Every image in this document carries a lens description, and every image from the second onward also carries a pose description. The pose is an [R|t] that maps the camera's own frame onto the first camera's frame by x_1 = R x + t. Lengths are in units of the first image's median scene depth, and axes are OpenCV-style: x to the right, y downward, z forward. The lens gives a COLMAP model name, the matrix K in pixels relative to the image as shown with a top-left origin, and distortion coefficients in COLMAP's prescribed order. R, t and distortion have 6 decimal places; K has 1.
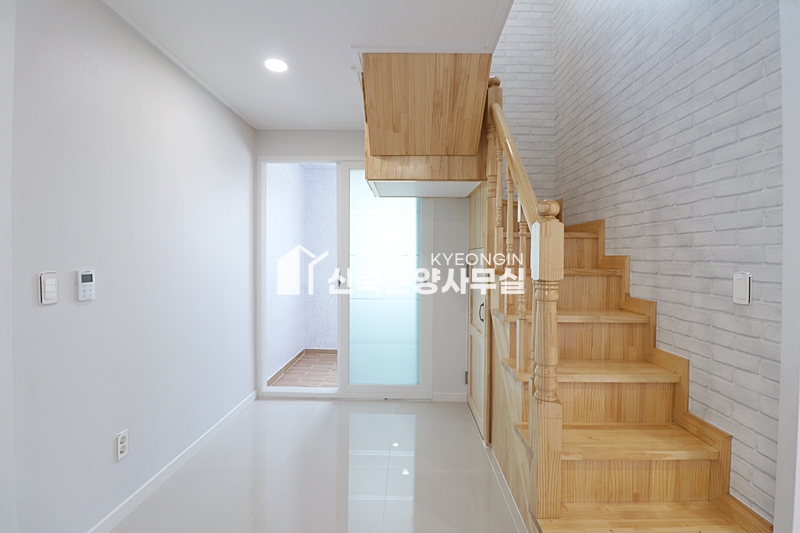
lens RADIAL K [[369.0, 0, 394.8], [0, 369.0, 263.0], [0, 0, 1]] dist [-0.005360, -0.008495]
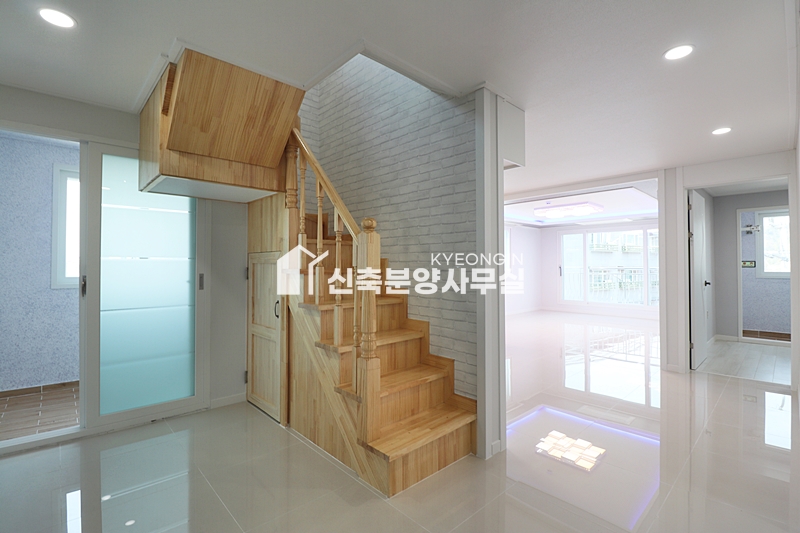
lens RADIAL K [[369.0, 0, 398.6], [0, 369.0, 262.4], [0, 0, 1]] dist [-0.005360, -0.008495]
pose [[0.718733, 0.001466, 0.695284, -0.358172], [0.013598, 0.999777, -0.016165, 0.020628], [-0.695153, 0.021073, 0.718553, -0.076822]]
